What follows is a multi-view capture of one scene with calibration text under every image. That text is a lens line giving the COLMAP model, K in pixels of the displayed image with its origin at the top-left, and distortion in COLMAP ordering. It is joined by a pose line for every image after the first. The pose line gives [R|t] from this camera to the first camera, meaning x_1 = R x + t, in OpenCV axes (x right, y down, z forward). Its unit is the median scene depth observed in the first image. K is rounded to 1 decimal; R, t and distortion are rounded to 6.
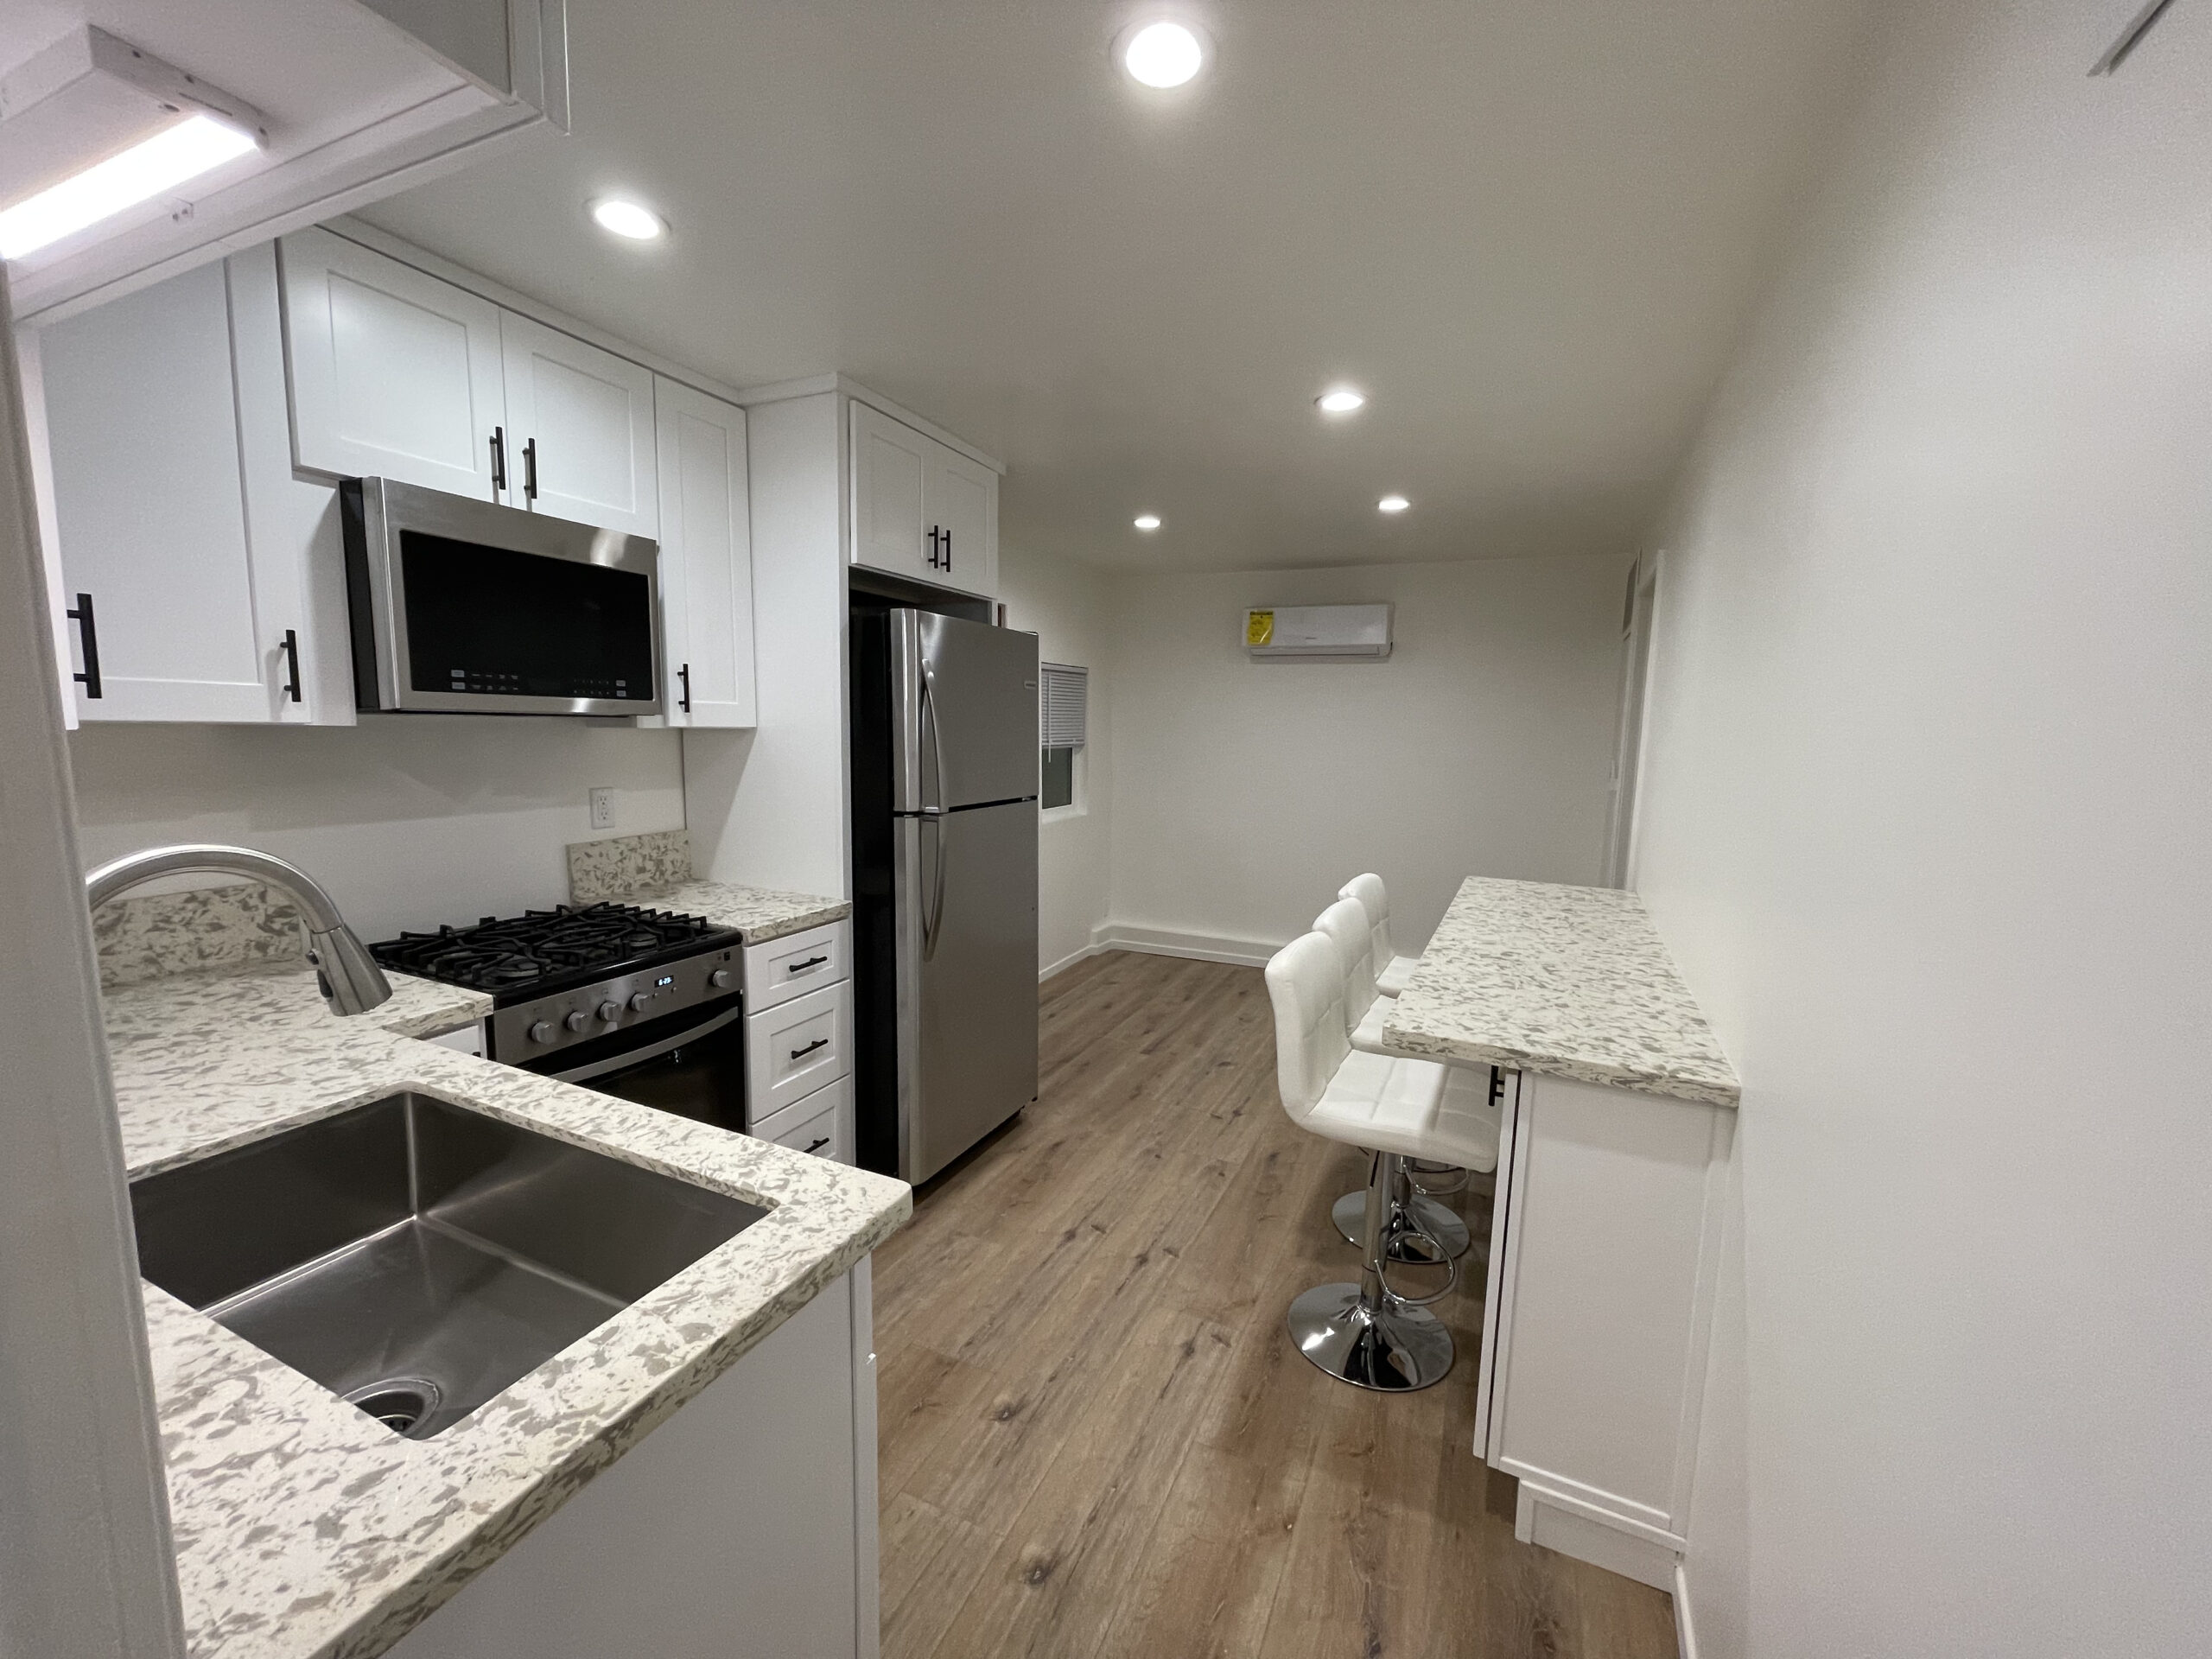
lens RADIAL K [[882.3, 0, 1104.2], [0, 882.3, 830.2], [0, 0, 1]] dist [-0.000456, 0.000372]
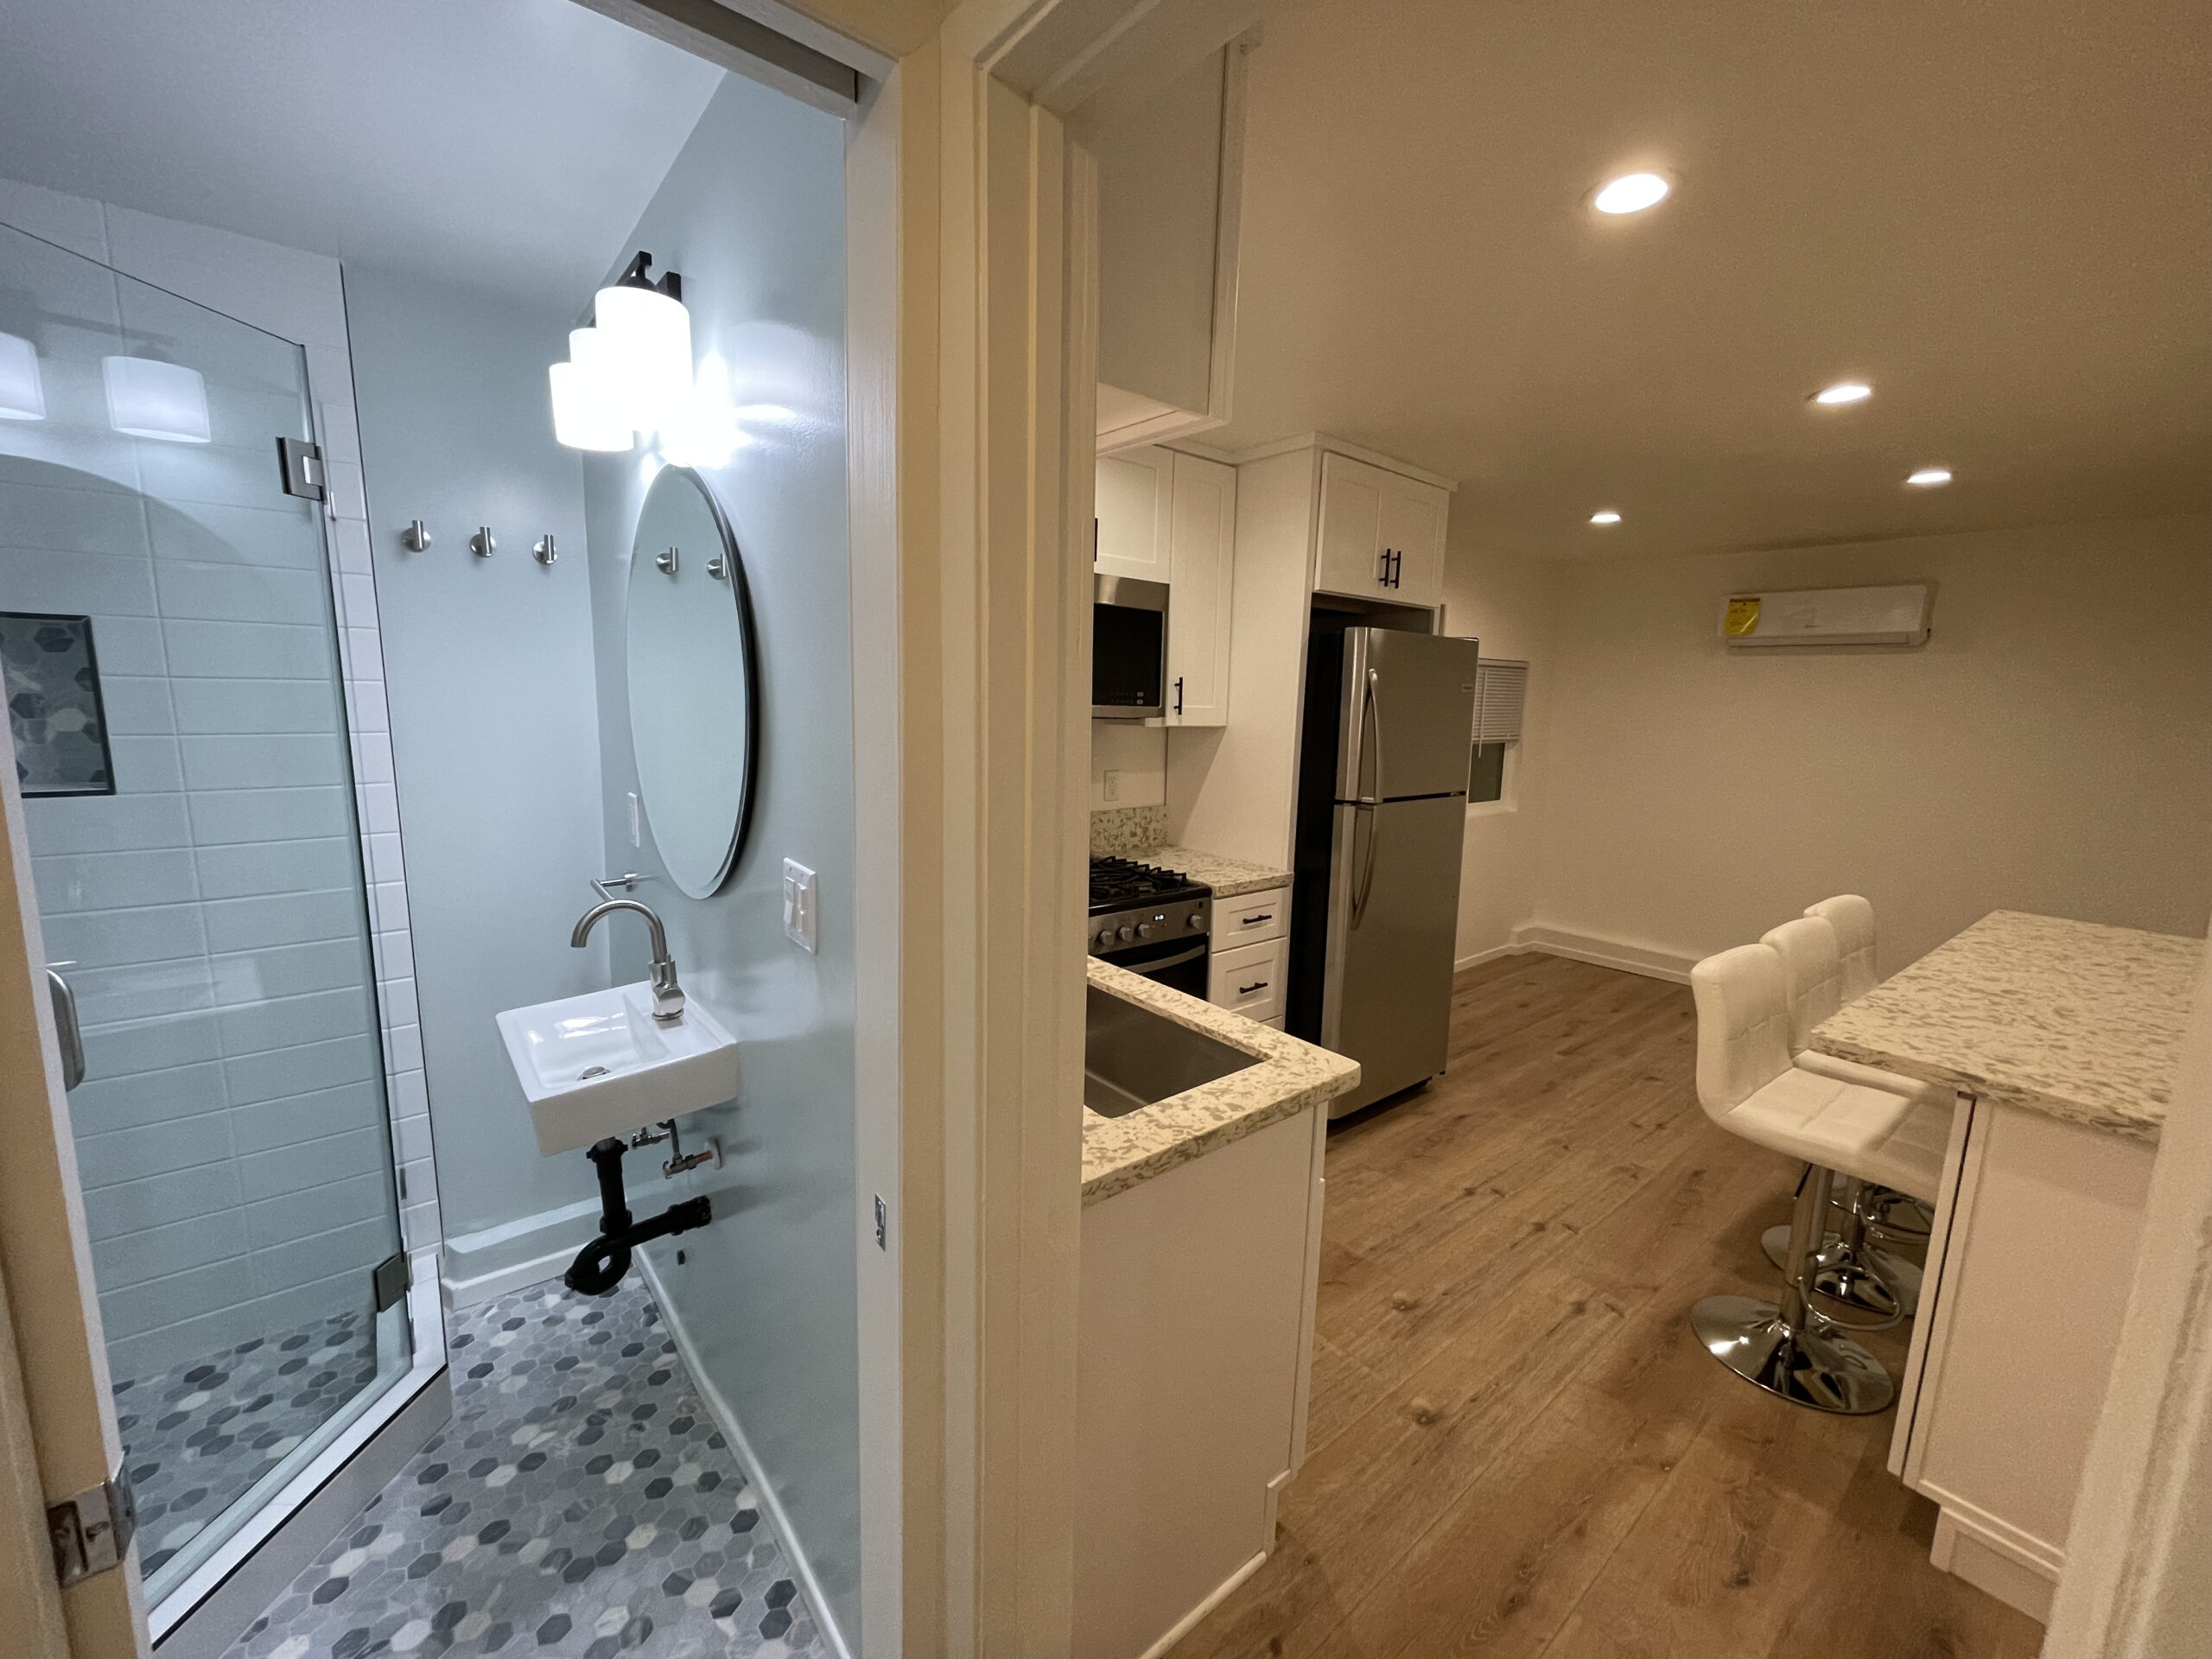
lens RADIAL K [[884.6, 0, 1107.1], [0, 884.6, 832.6], [0, 0, 1]] dist [-0.000450, -0.000641]
pose [[0.897405, 0.068956, -0.435785, 0.006261], [-0.060587, 0.997614, 0.033090, 0.002154], [0.437027, -0.003293, 0.899442, -0.205145]]
